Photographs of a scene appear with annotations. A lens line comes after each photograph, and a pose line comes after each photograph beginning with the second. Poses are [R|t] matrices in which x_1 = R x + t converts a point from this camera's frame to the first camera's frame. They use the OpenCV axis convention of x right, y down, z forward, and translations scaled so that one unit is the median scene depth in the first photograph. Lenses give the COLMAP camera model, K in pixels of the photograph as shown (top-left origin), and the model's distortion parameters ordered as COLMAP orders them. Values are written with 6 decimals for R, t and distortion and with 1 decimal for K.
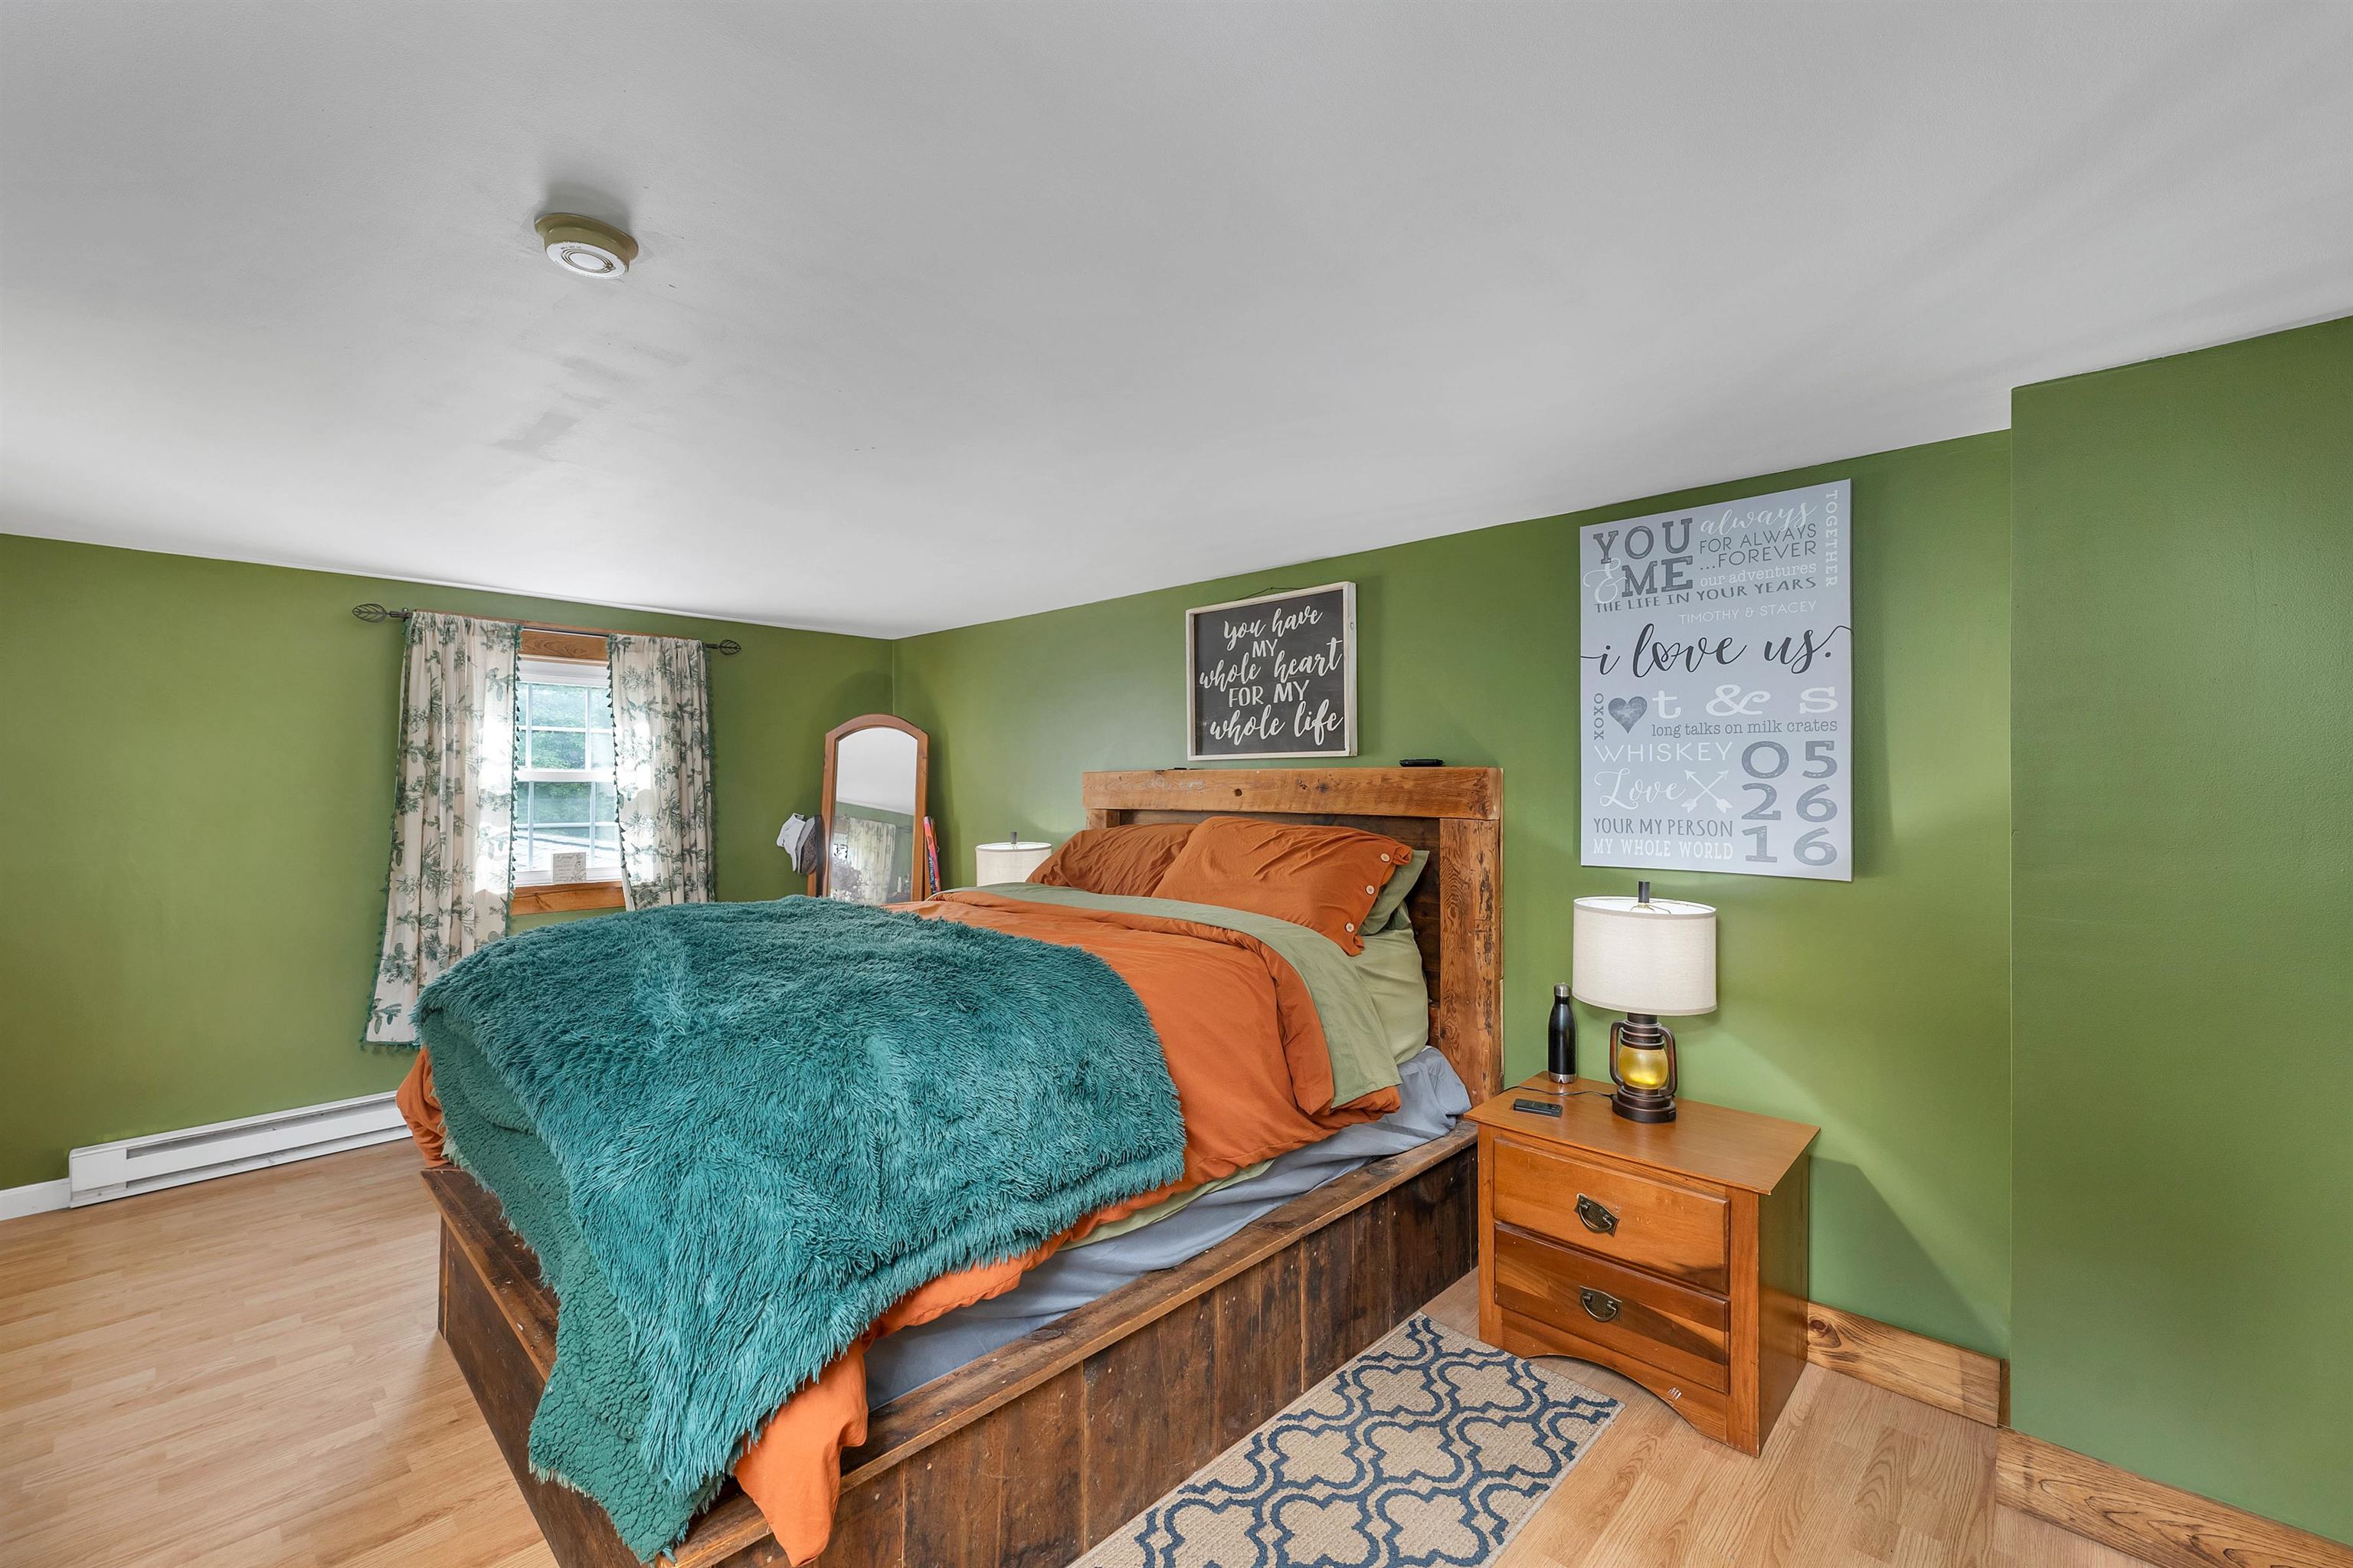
lens RADIAL K [[980.4, 0, 1156.2], [0, 980.4, 794.9], [0, 0, 1]] dist [0.000673, -0.000114]
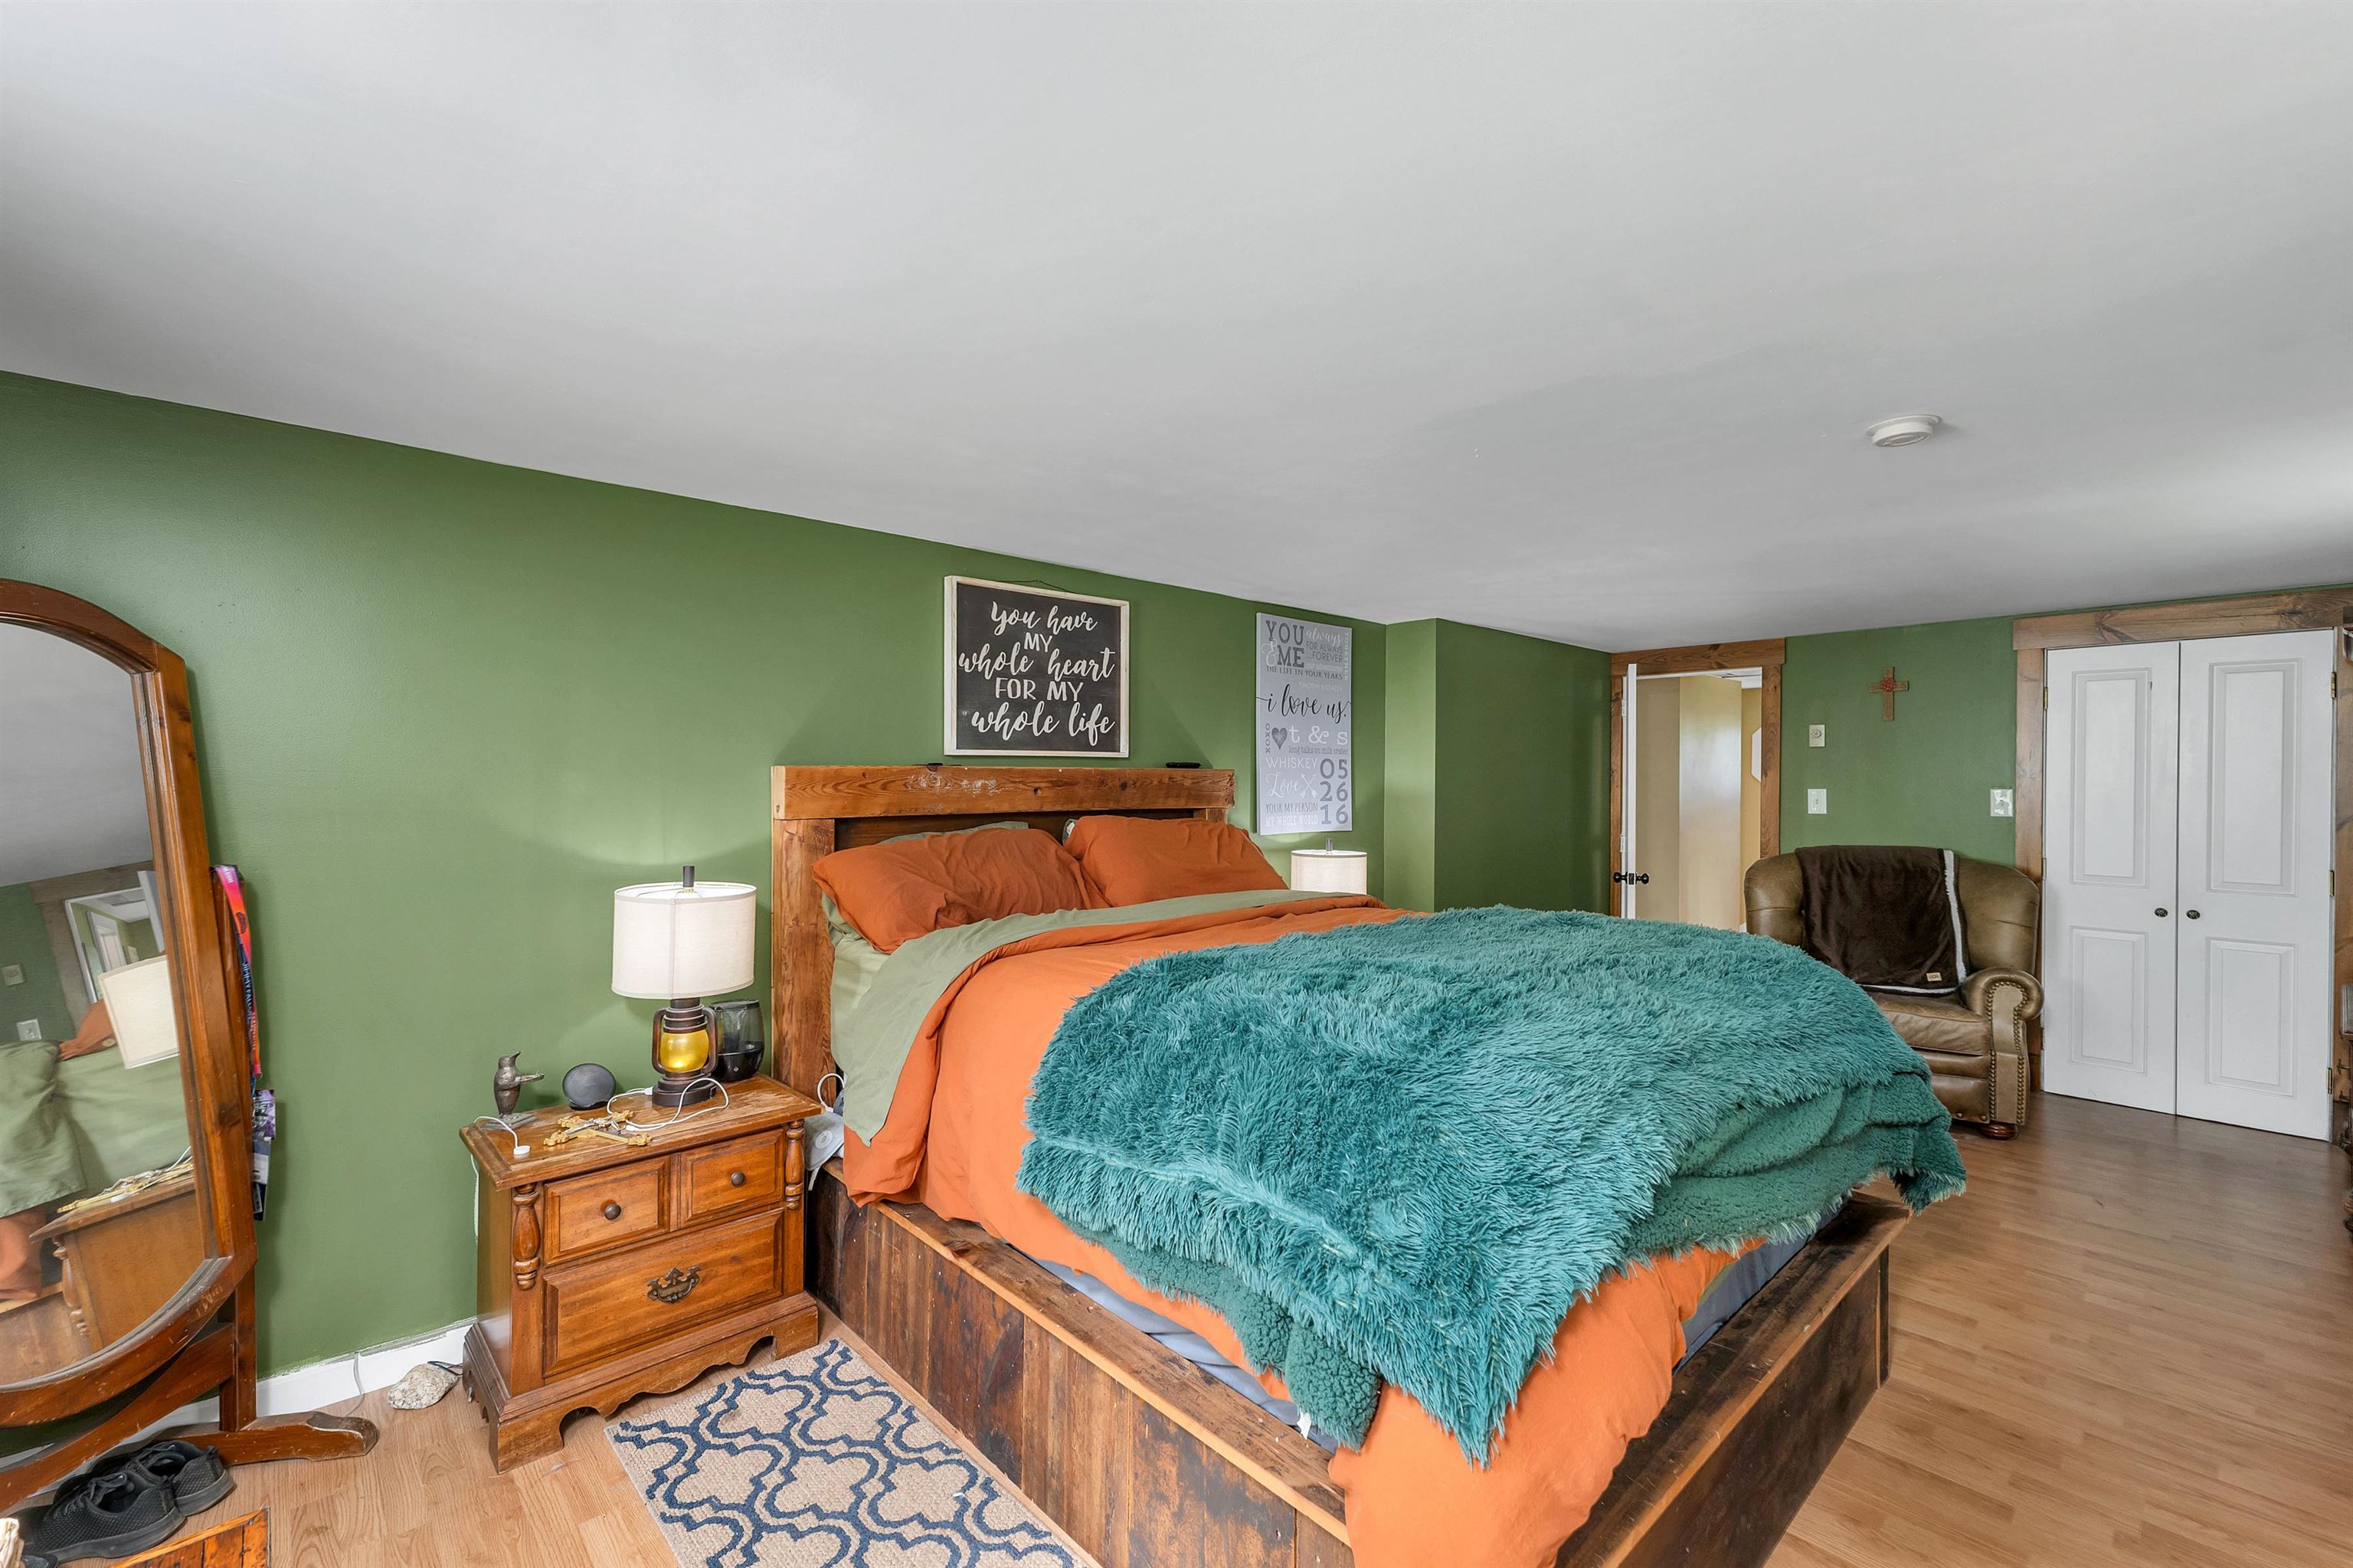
lens RADIAL K [[980.4, 0, 1156.2], [0, 980.4, 794.9], [0, 0, 1]] dist [0.000673, -0.000114]
pose [[0.067549, -0.026951, 0.997352, -0.829268], [0.001212, 0.999637, 0.026930, -0.023959], [-0.997715, -0.000611, 0.067557, 0.796150]]
